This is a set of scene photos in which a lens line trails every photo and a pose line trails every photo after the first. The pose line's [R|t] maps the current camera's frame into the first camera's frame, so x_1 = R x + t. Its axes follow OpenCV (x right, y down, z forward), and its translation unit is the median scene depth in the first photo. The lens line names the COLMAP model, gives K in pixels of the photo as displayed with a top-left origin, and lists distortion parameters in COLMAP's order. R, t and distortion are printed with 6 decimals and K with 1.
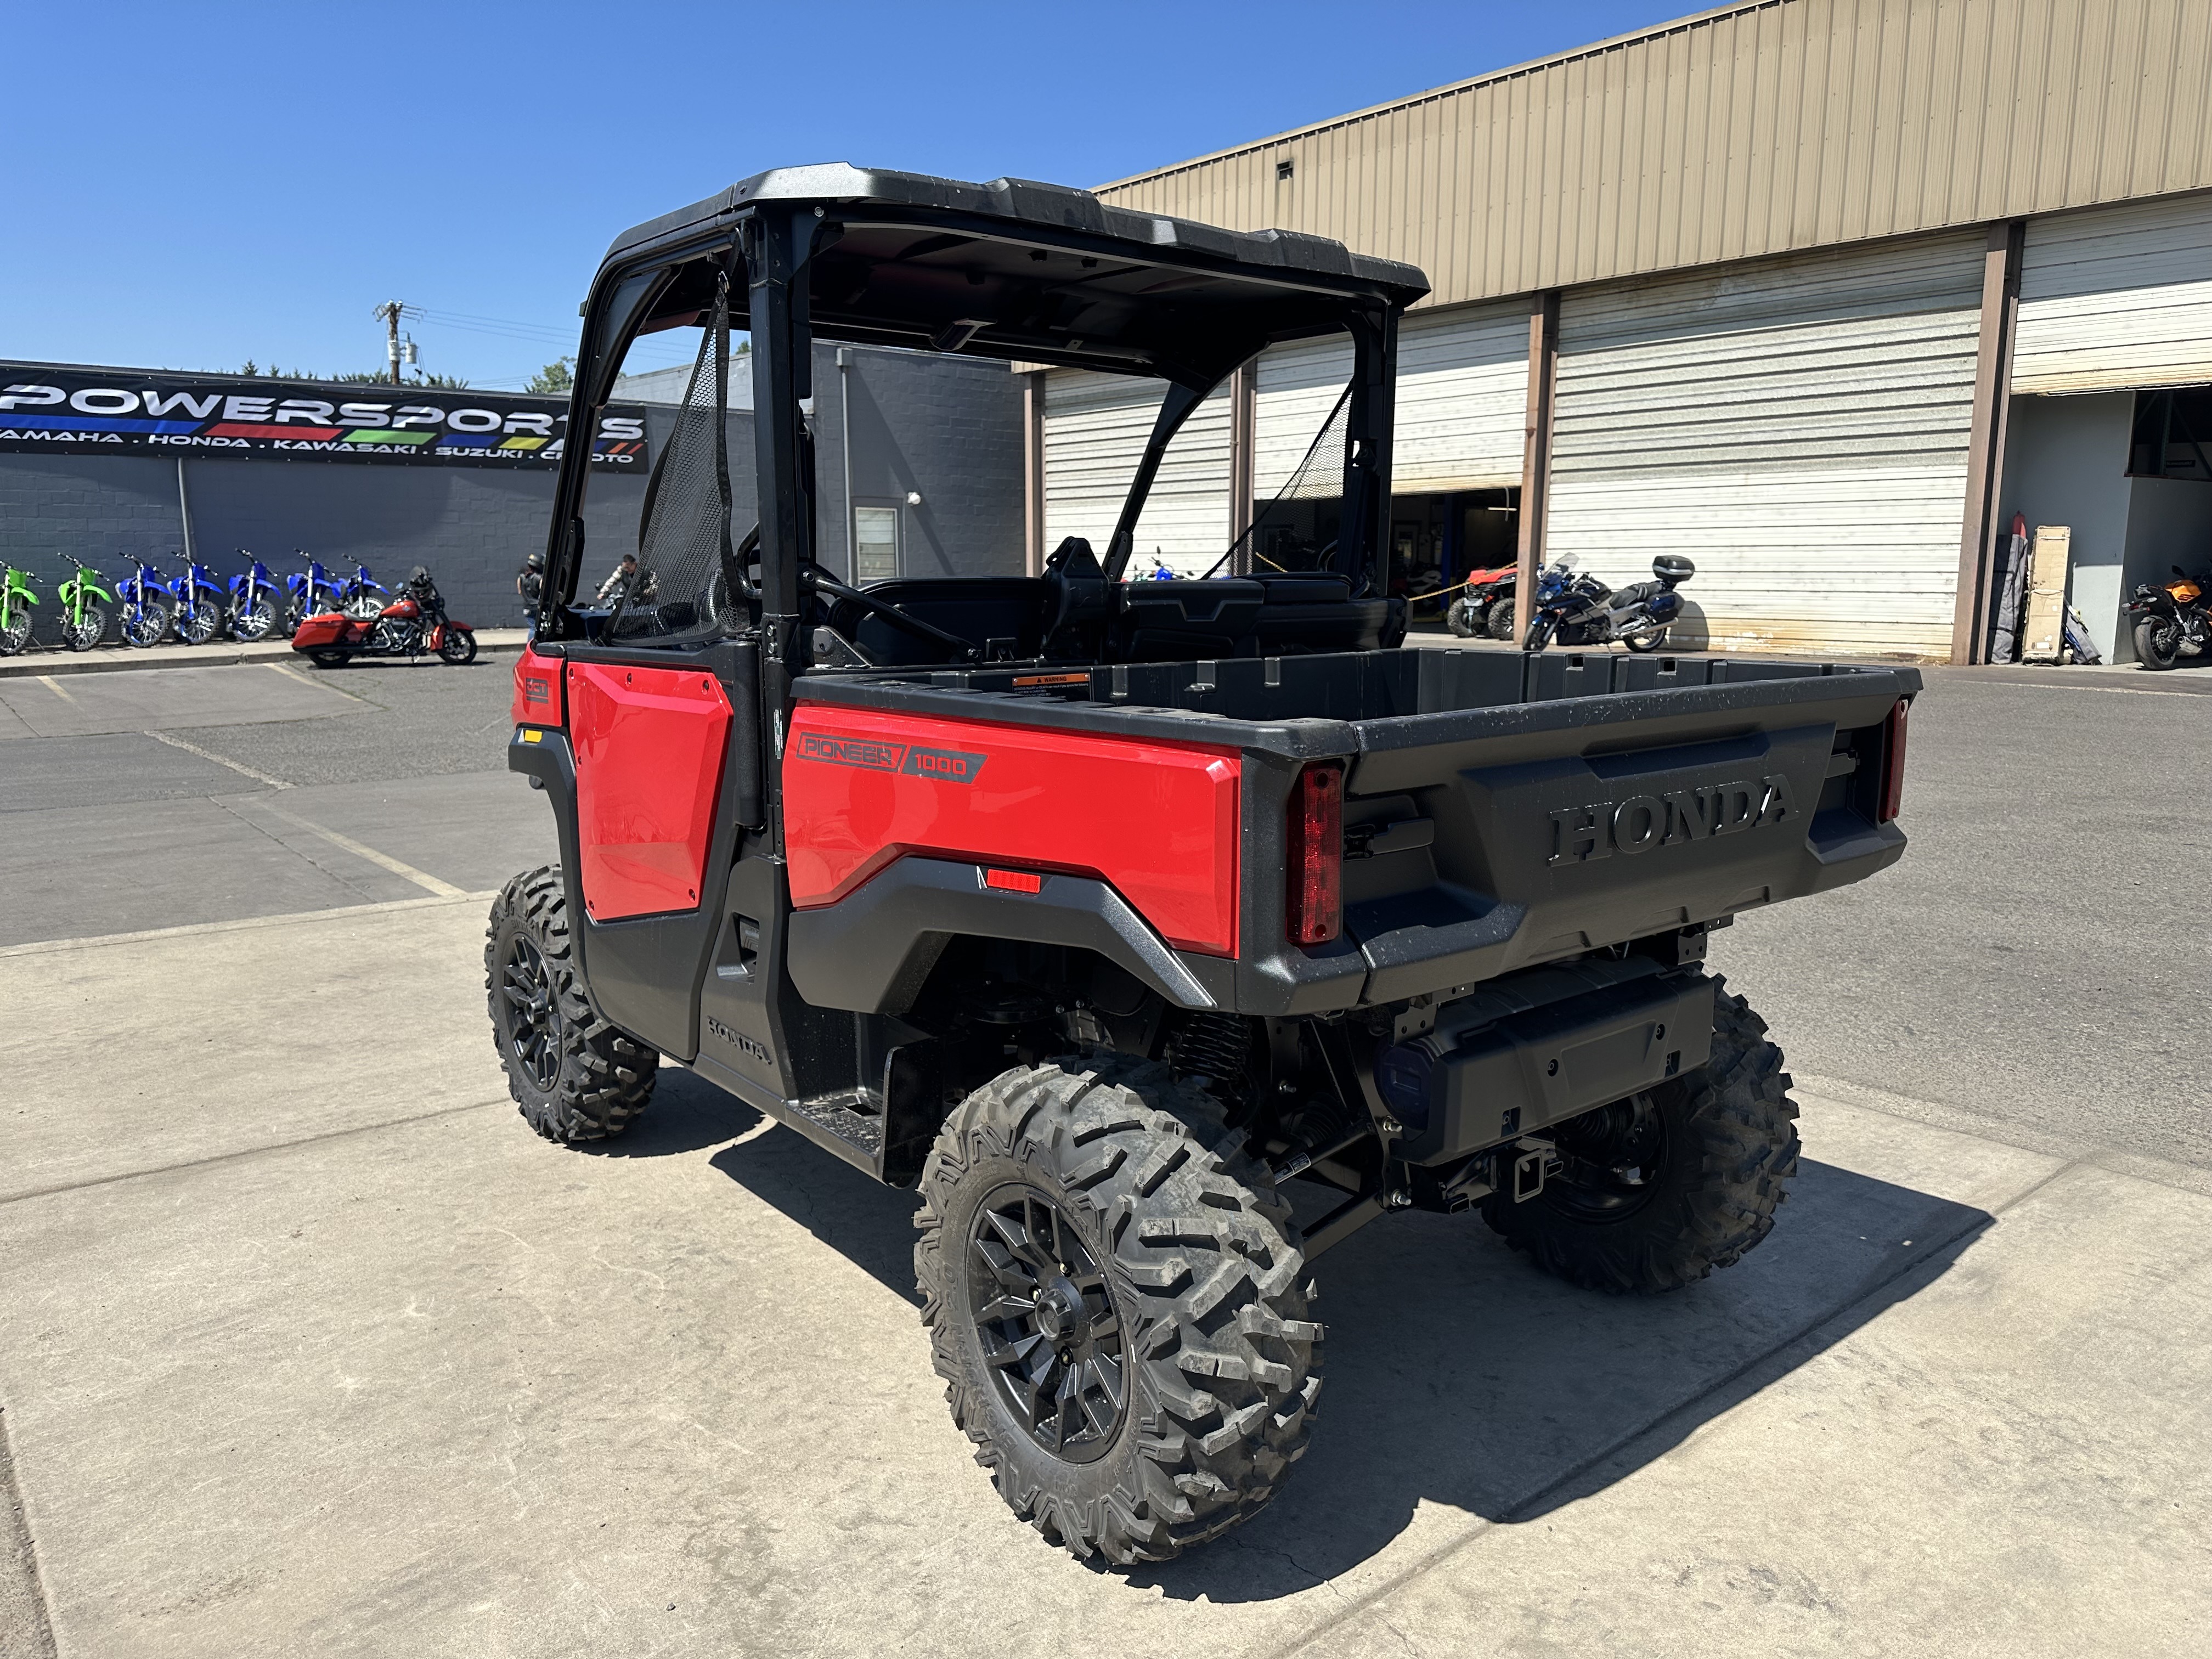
lens RADIAL K [[1535.5, 0, 1103.8], [0, 1535.5, 824.2], [0, 0, 1]] dist [0.050917, -0.062351]
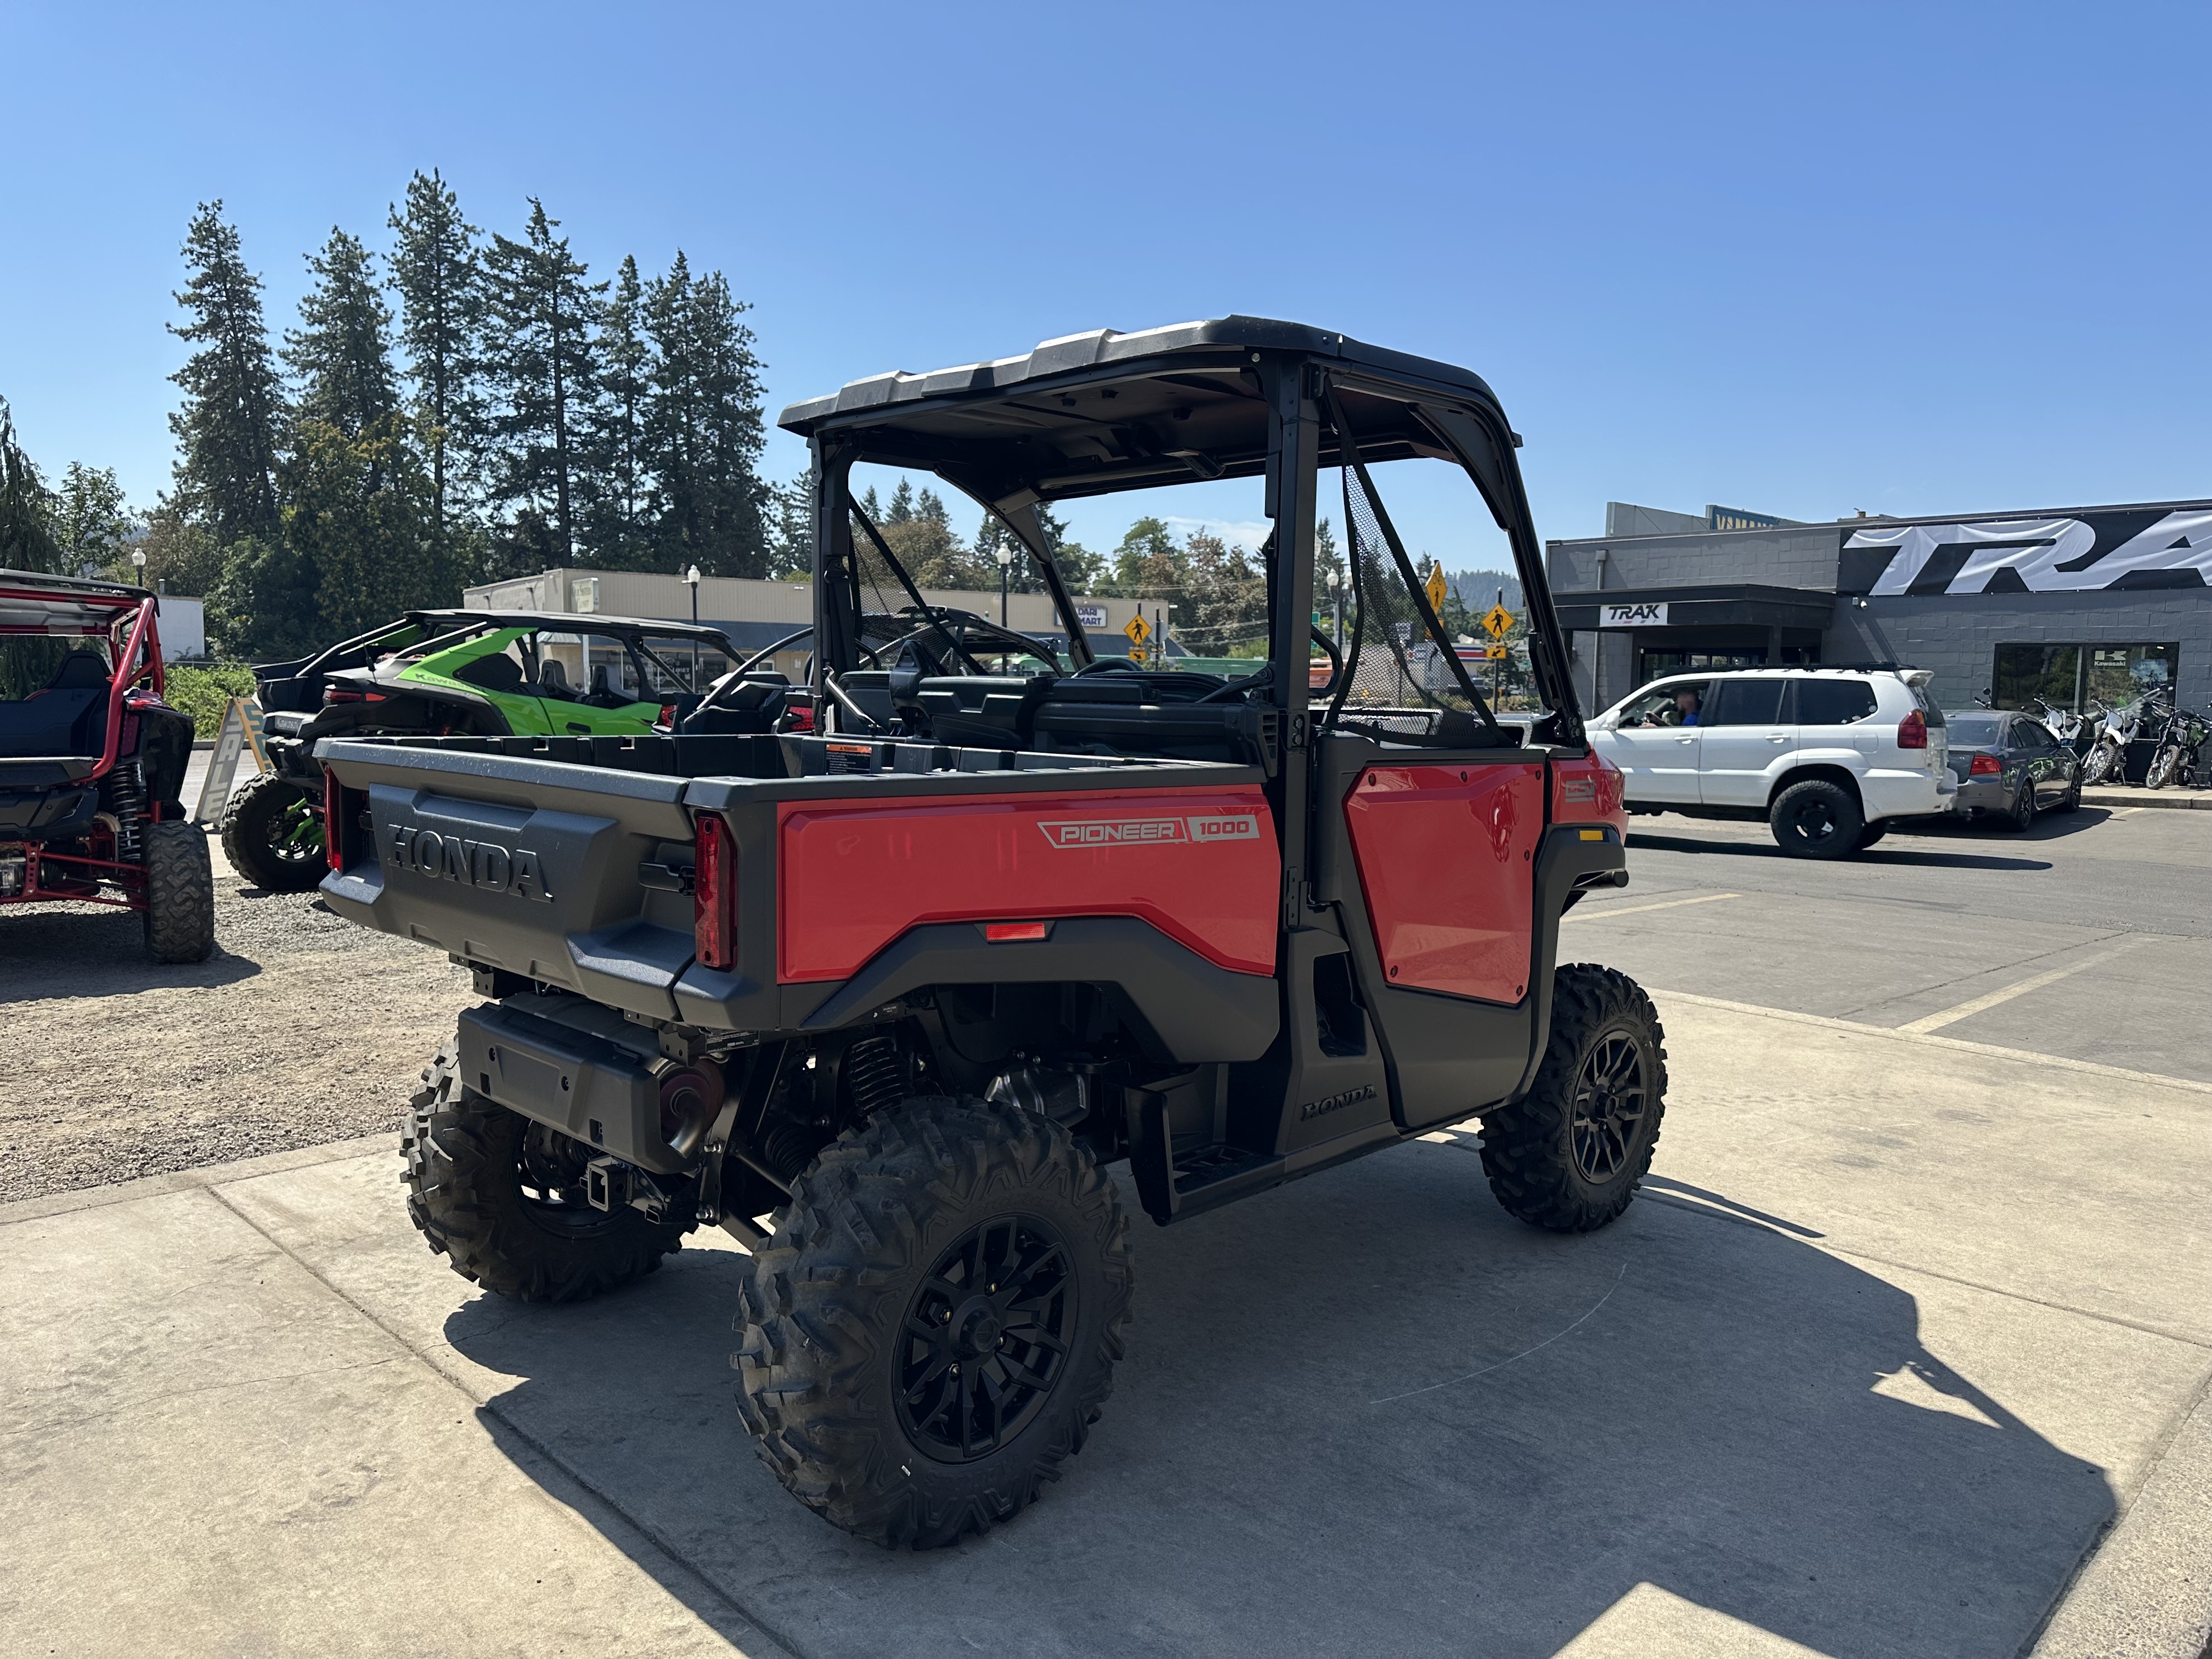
lens RADIAL K [[1535.5, 0, 1103.8], [0, 1535.5, 824.2], [0, 0, 1]] dist [0.050917, -0.062351]
pose [[0.100245, 0.088376, -0.991030, 0.746847], [-0.177431, 0.981669, 0.069593, -0.093489], [0.979014, 0.168863, 0.114088, 0.627843]]
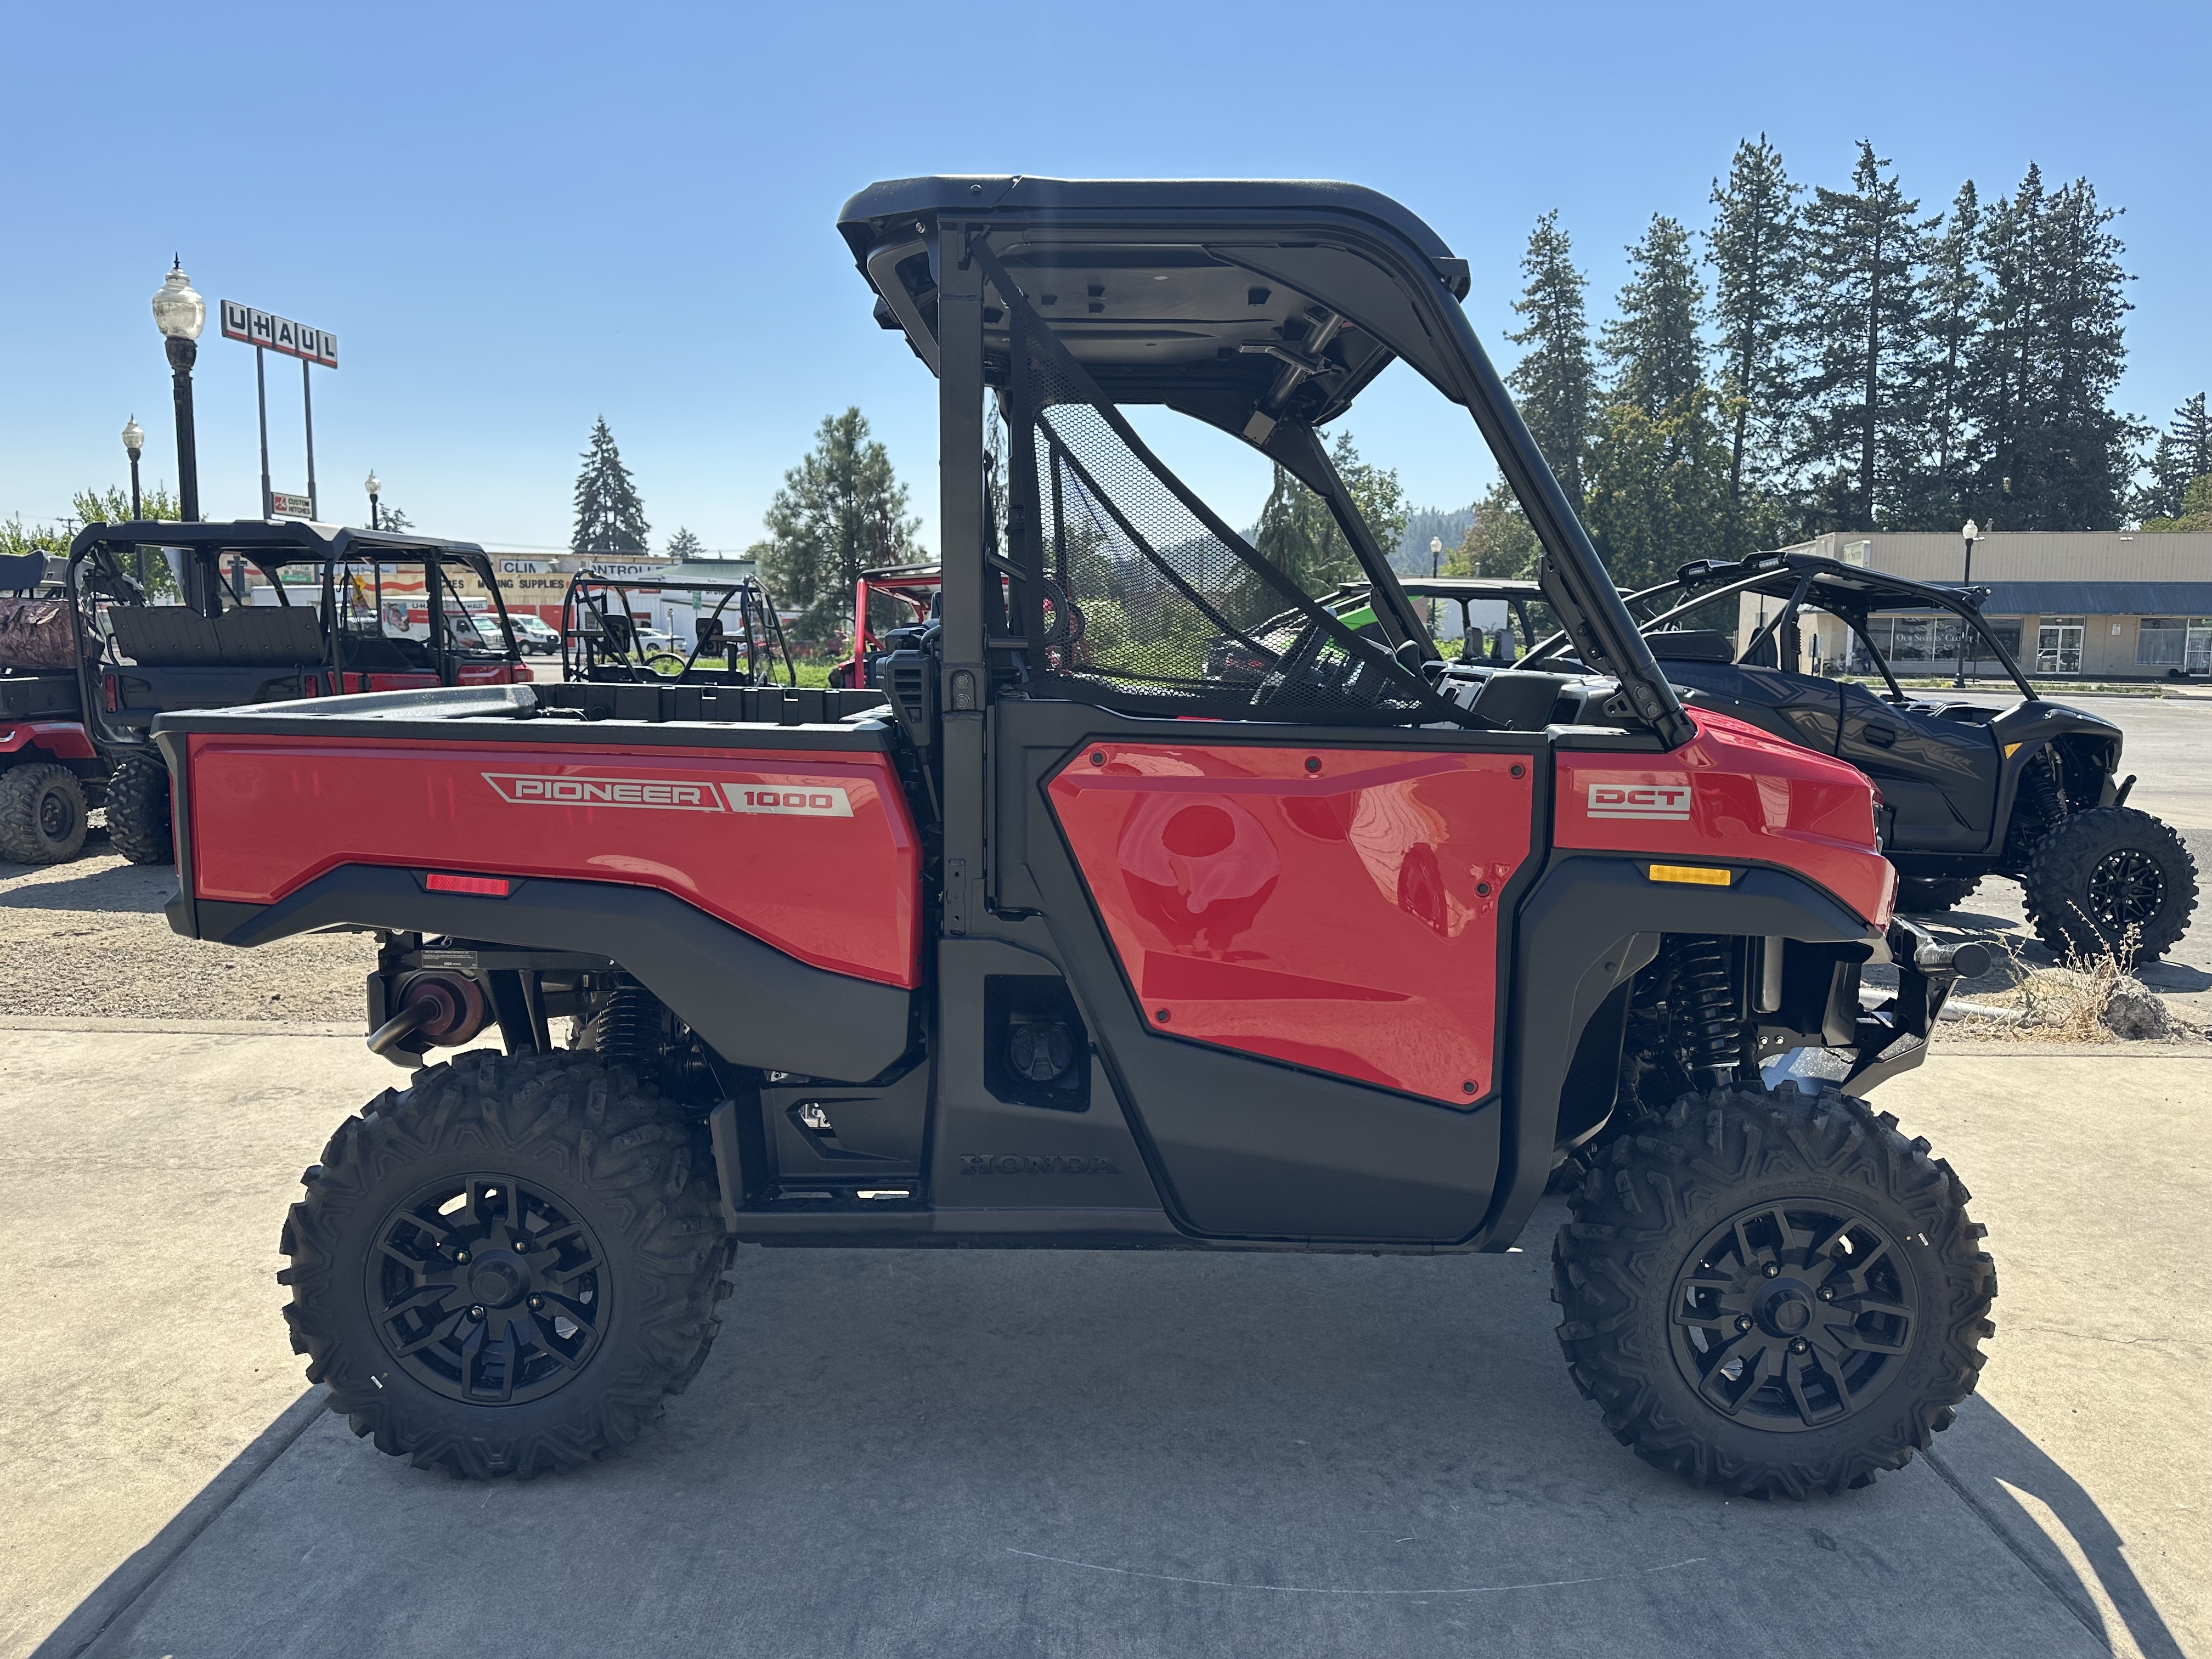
lens RADIAL K [[1556.9, 0, 1125.9], [0, 1556.9, 827.8], [0, 0, 1]] dist [0.023717, -0.034269]
pose [[-0.635158, 0.081747, -0.768044, 0.492679], [-0.142843, 0.964798, 0.220818, -0.176899], [0.759059, 0.249964, -0.601122, 1.122823]]
